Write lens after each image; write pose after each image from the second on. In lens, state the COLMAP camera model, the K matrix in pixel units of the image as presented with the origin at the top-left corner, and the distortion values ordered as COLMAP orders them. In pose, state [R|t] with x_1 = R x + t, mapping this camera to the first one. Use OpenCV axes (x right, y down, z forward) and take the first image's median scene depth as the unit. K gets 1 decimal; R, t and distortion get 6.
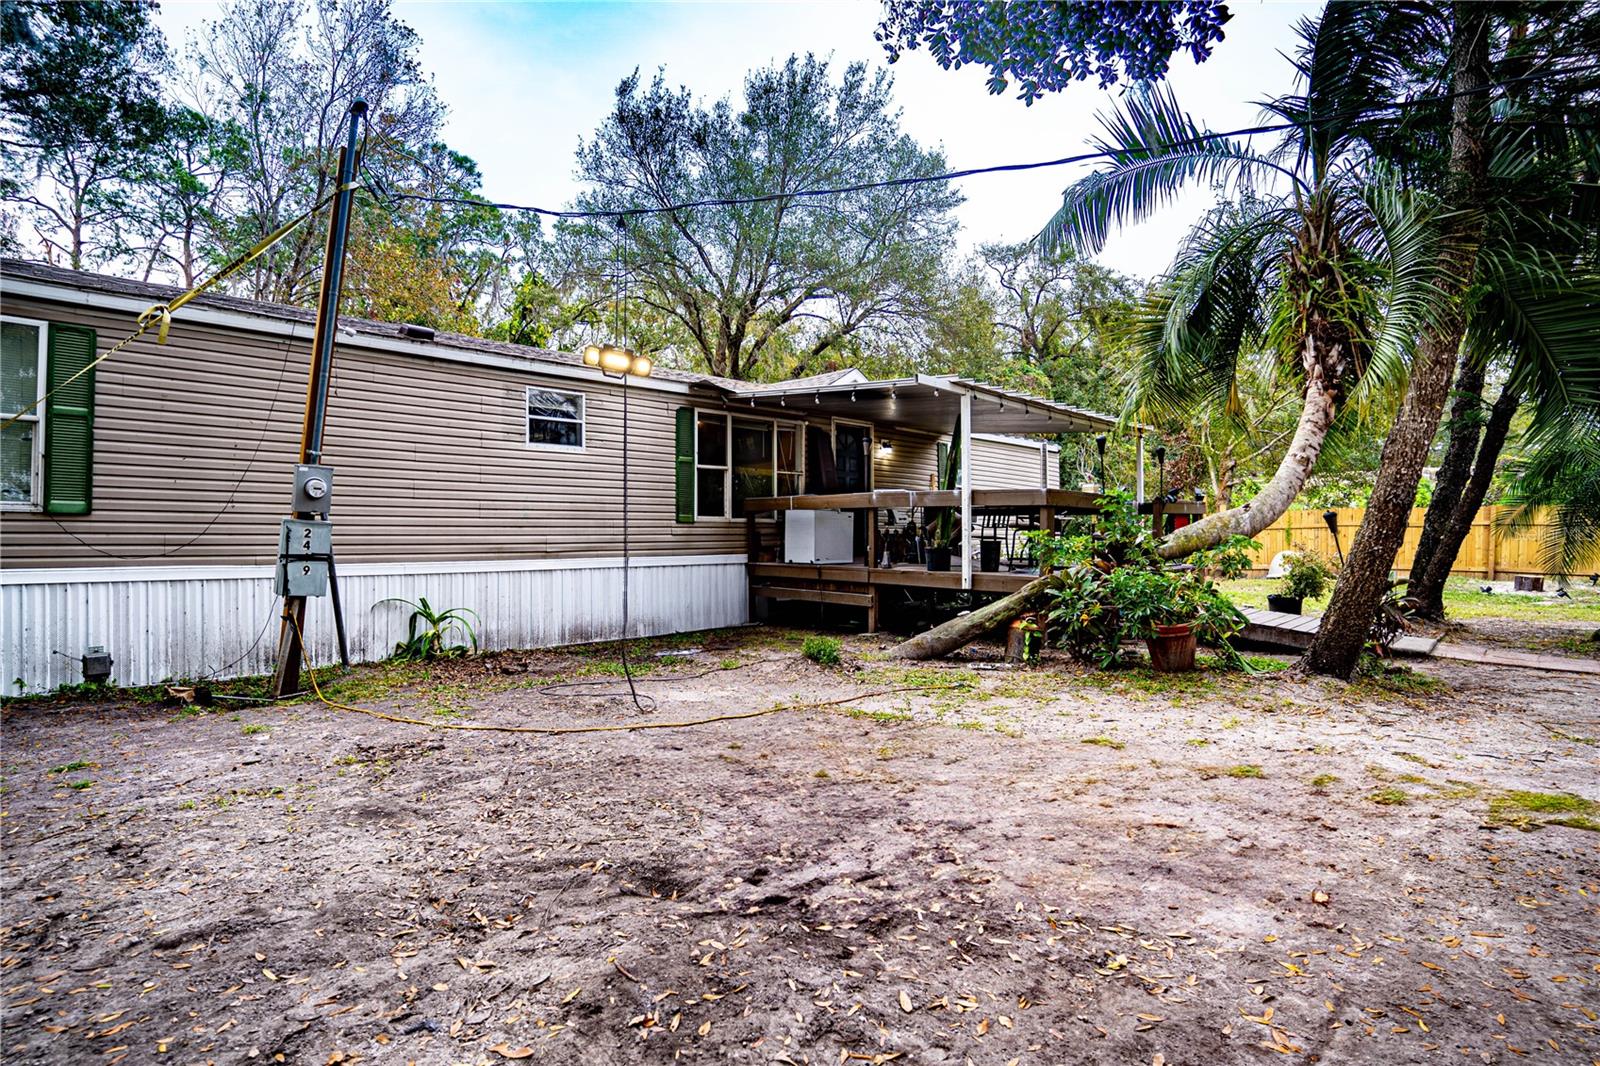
lens RADIAL K [[788.6, 0, 800.0], [0, 788.6, 533.0], [0, 0, 1]] dist [-0.081739, 0.039200]
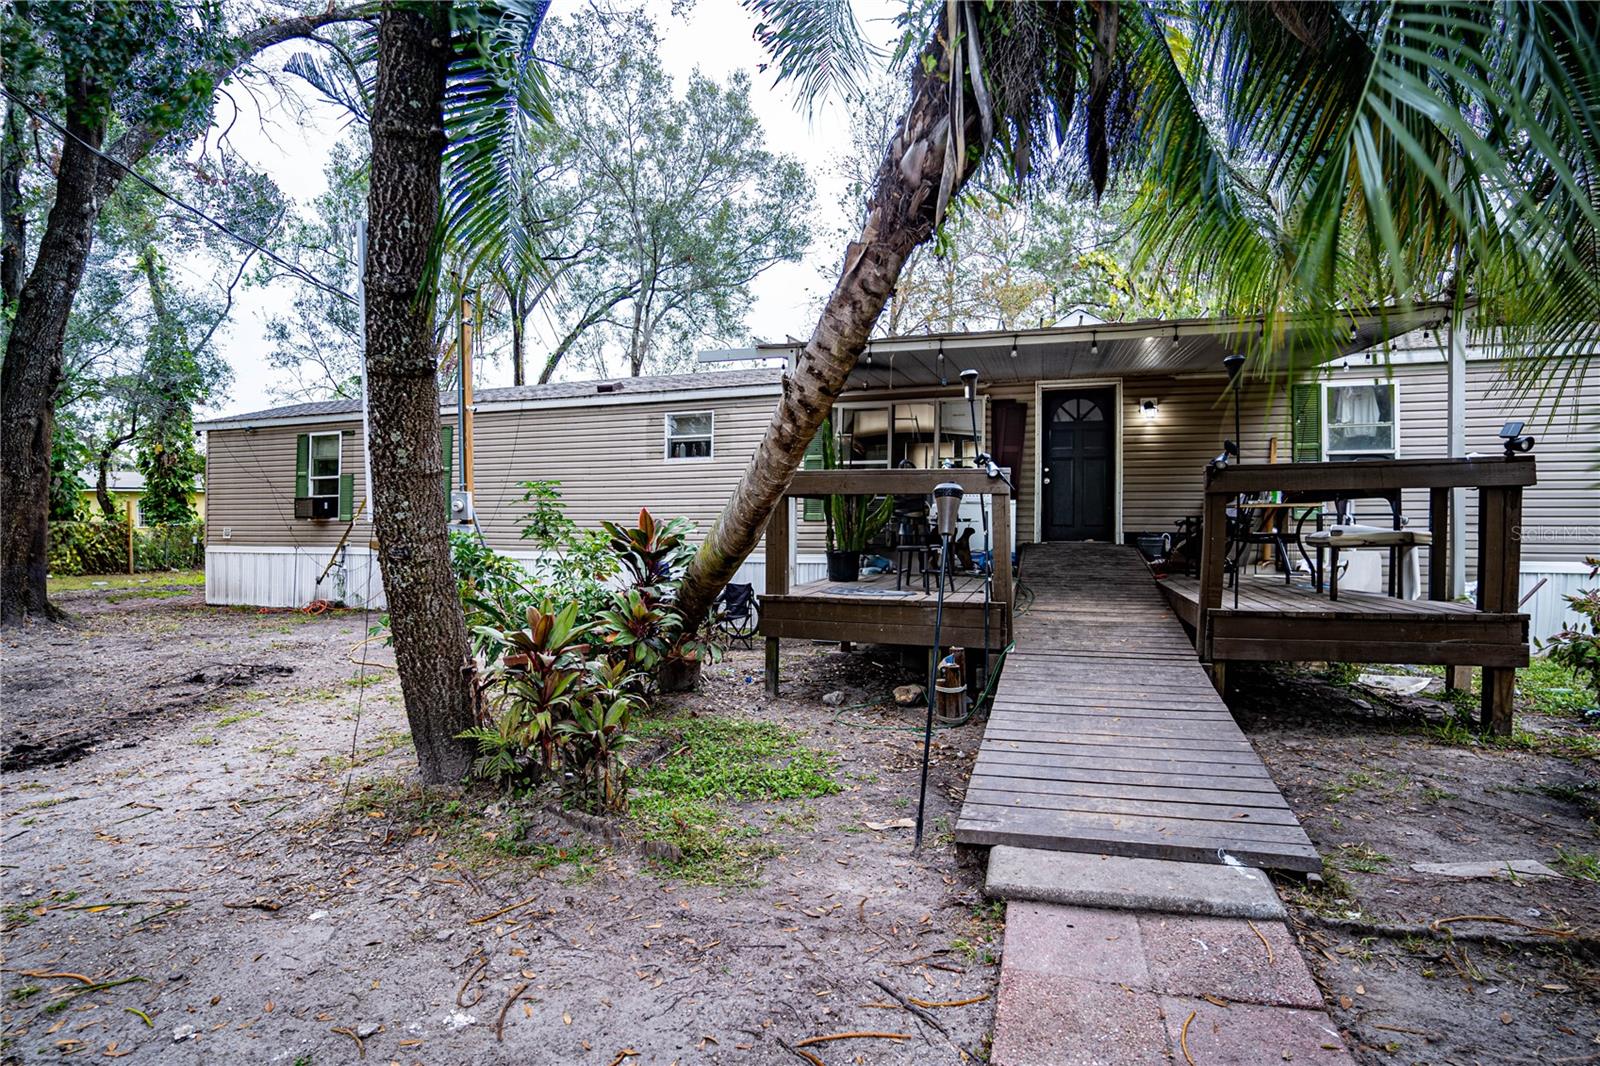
lens RADIAL K [[788.6, 0, 800.0], [0, 788.6, 533.0], [0, 0, 1]] dist [-0.081739, 0.039200]
pose [[0.461491, 0.004737, -0.887132, 0.835873], [0.001230, 0.999981, 0.005980, -0.004249], [0.887144, -0.003851, 0.461477, 0.588794]]
